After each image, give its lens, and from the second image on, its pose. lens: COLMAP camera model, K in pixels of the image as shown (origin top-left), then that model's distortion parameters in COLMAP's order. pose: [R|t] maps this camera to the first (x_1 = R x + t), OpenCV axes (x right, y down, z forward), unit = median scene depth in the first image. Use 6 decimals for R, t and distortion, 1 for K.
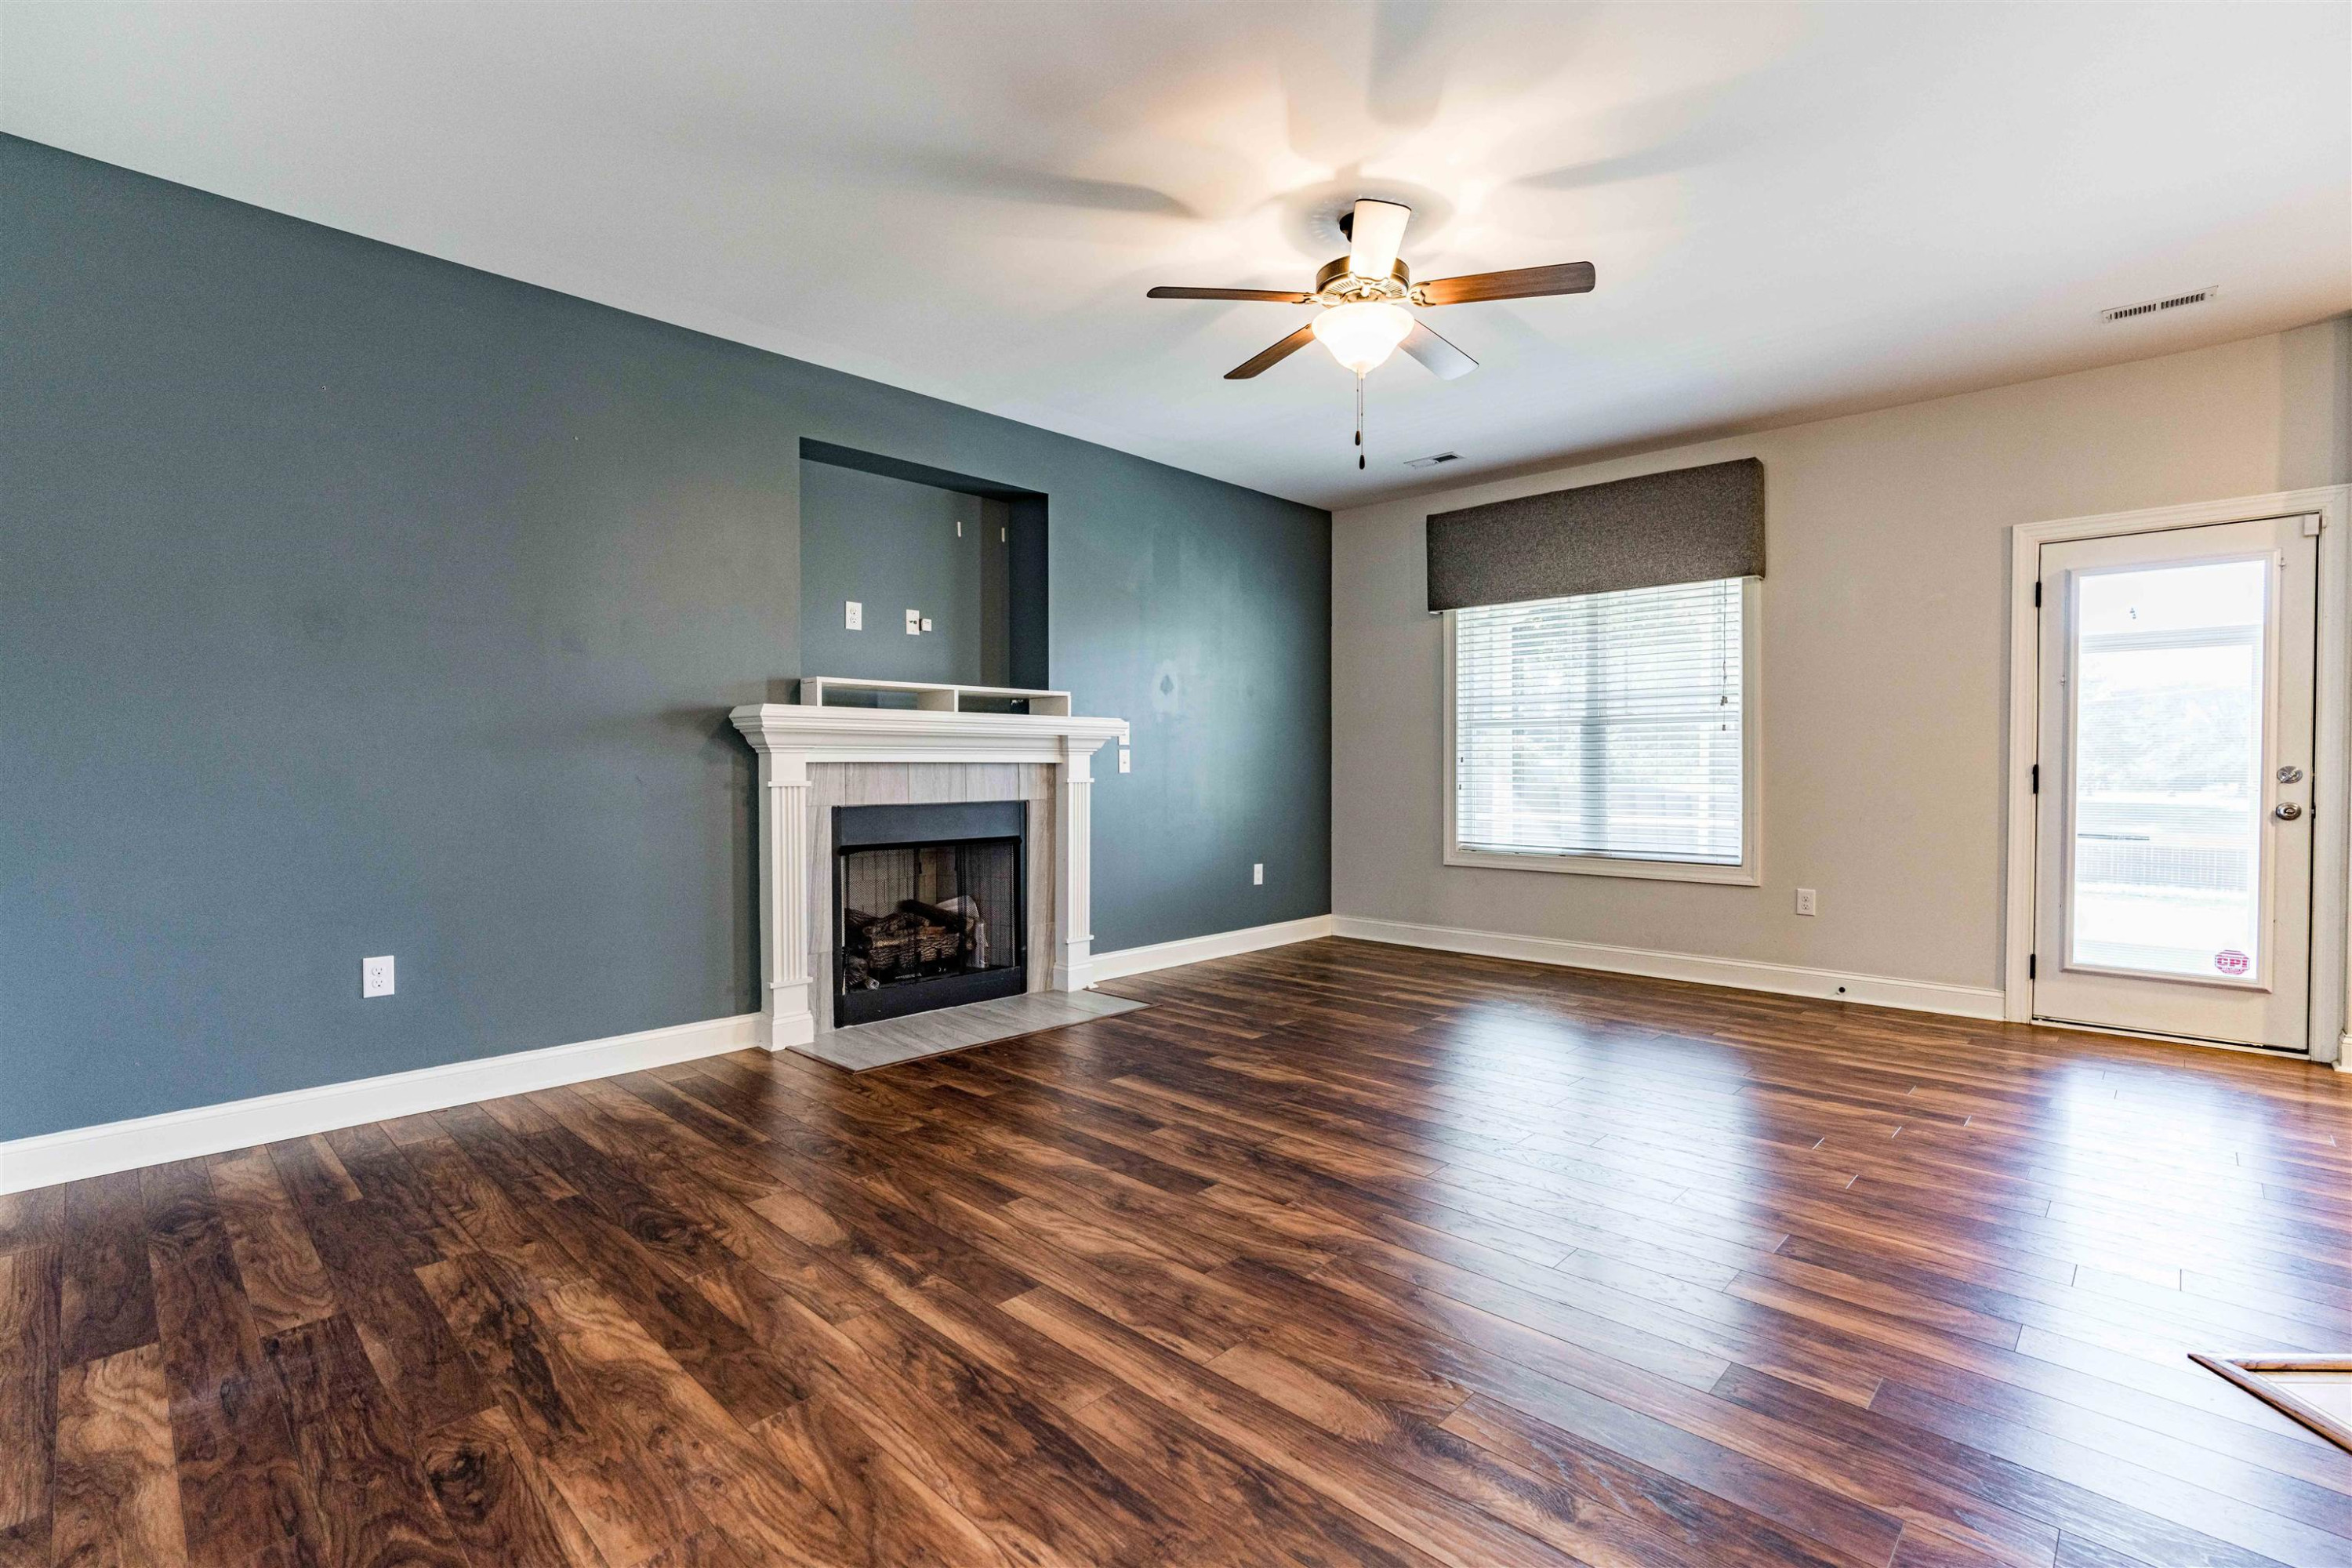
lens RADIAL K [[1096.8, 0, 1161.5], [0, 1096.8, 769.9], [0, 0, 1]] dist [-0.018379, 0.005975]
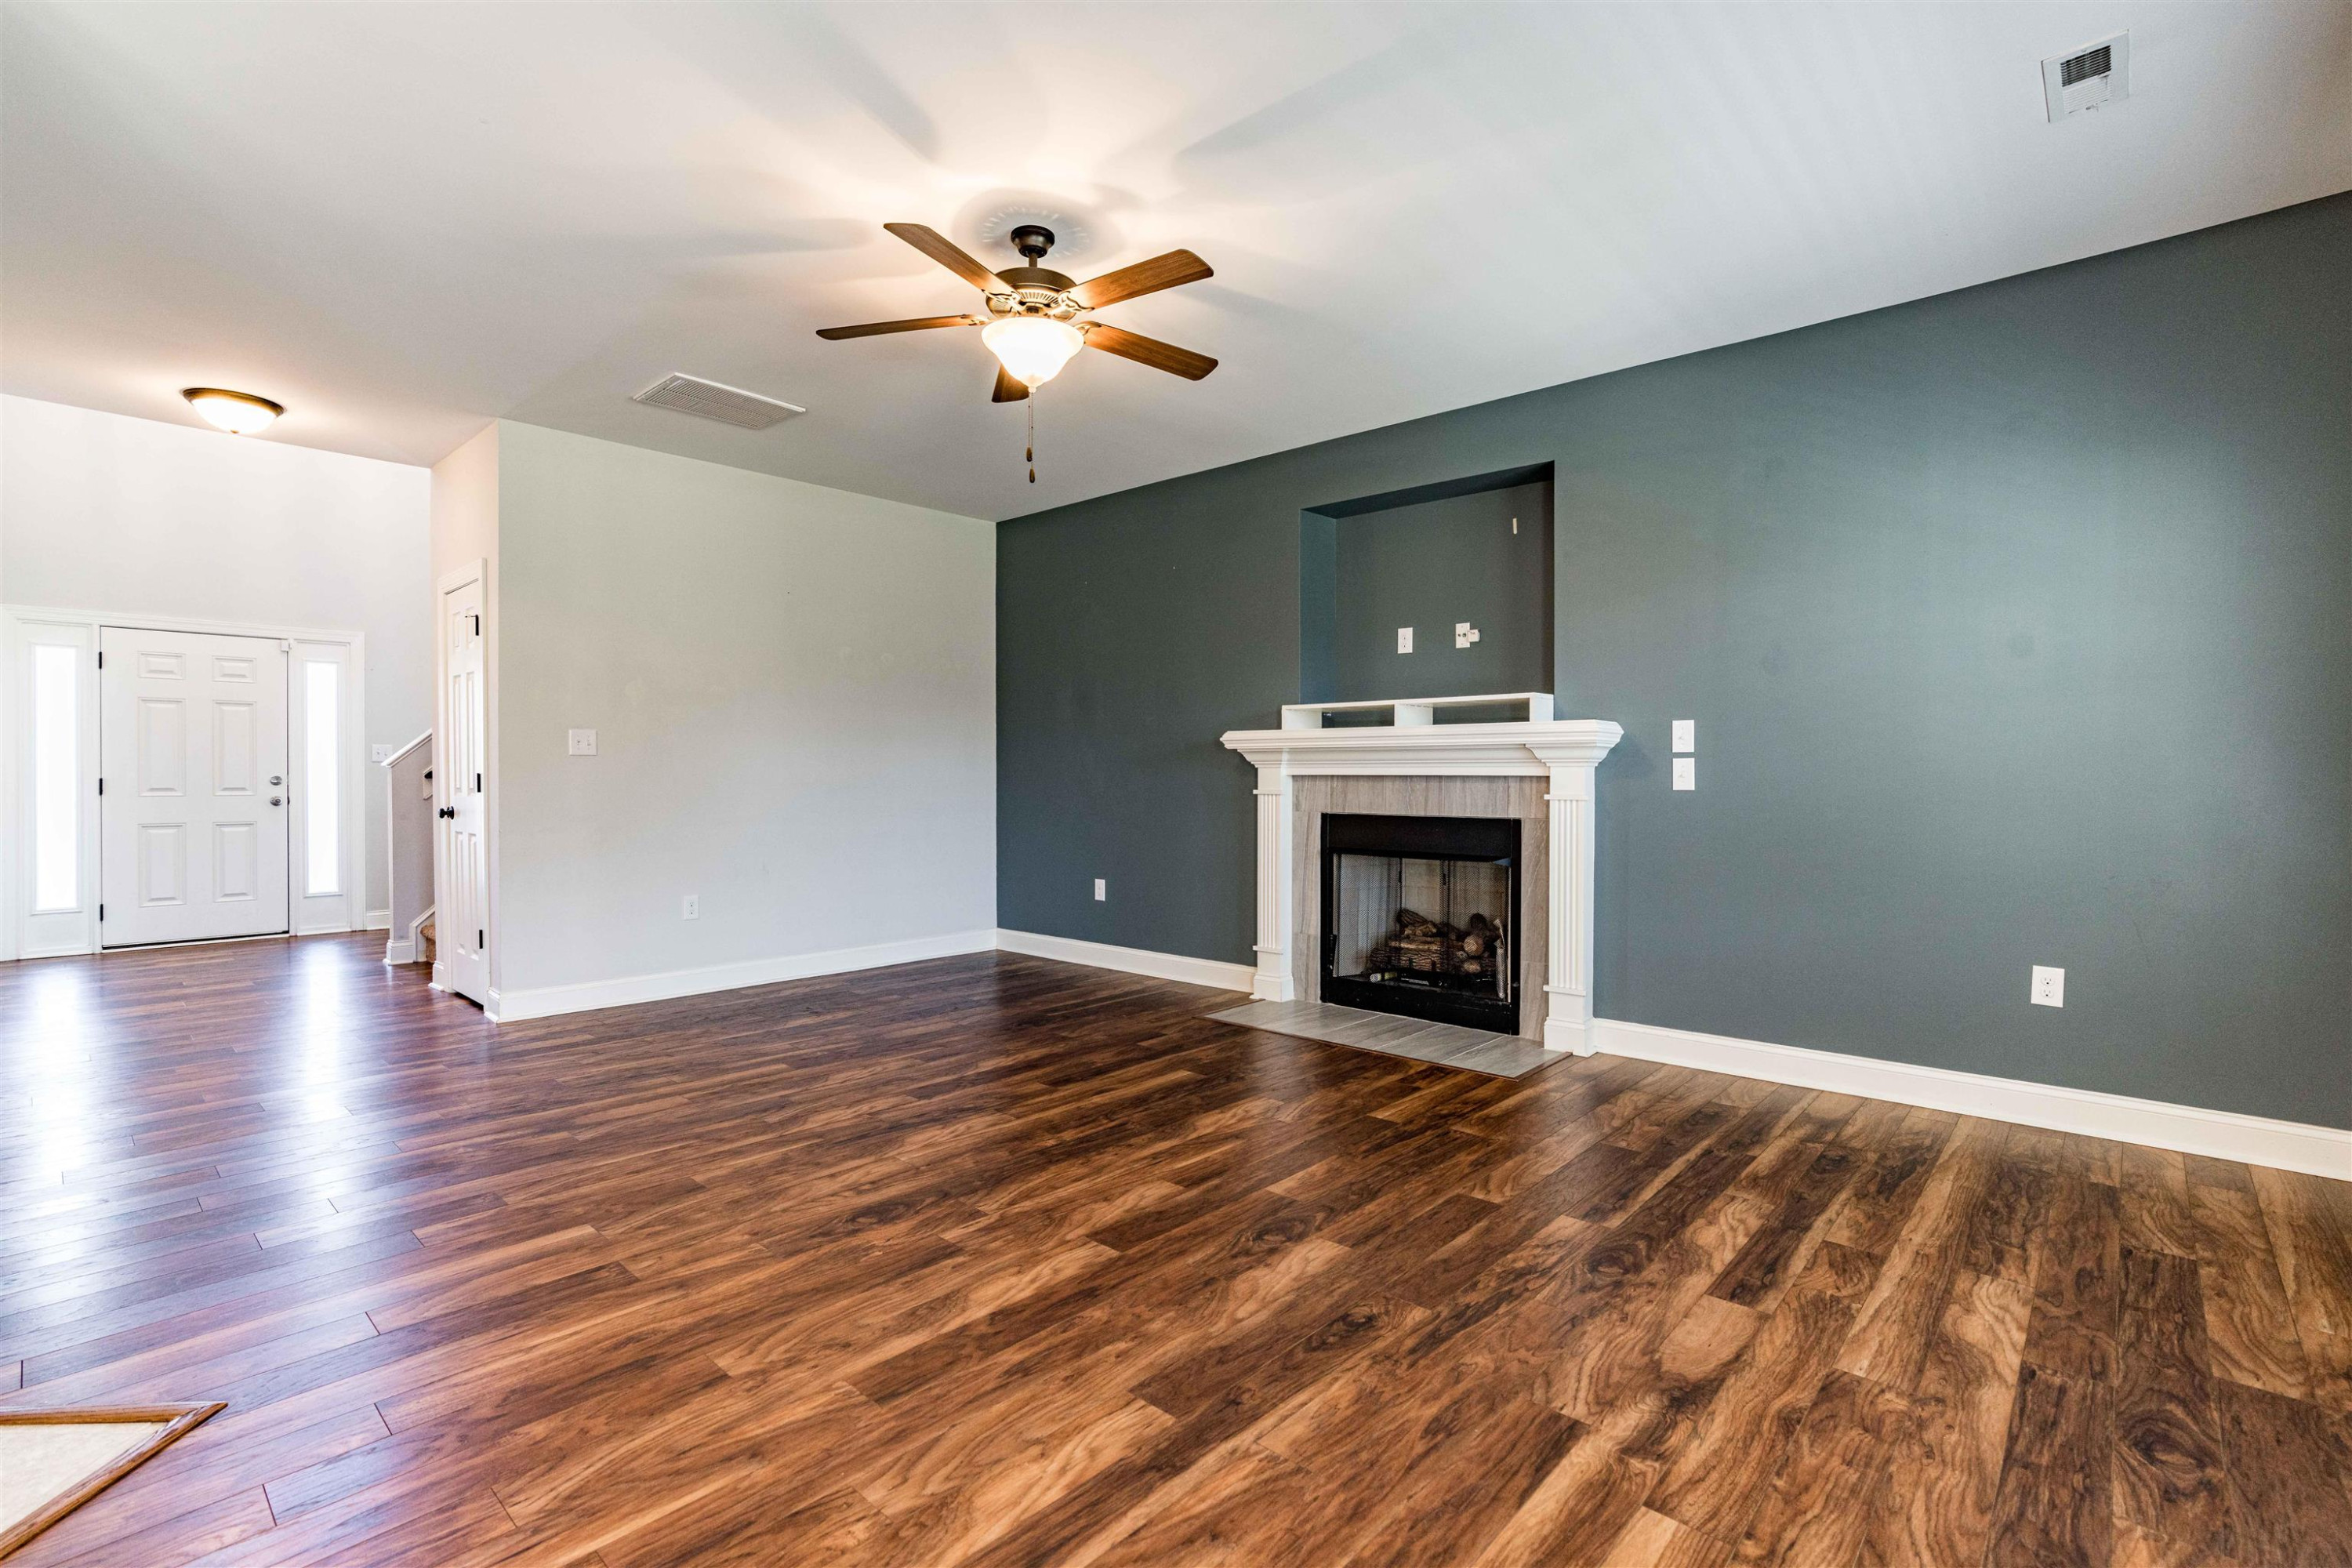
lens RADIAL K [[1047.3, 0, 1174.8], [0, 1047.3, 788.4], [0, 0, 1]] dist [-0.027906, 0.000081]
pose [[0.027960, 0.019028, -0.999428, 0.905293], [-0.000342, 0.999819, 0.019026, -0.015594], [0.999609, -0.000190, 0.027961, 0.877367]]
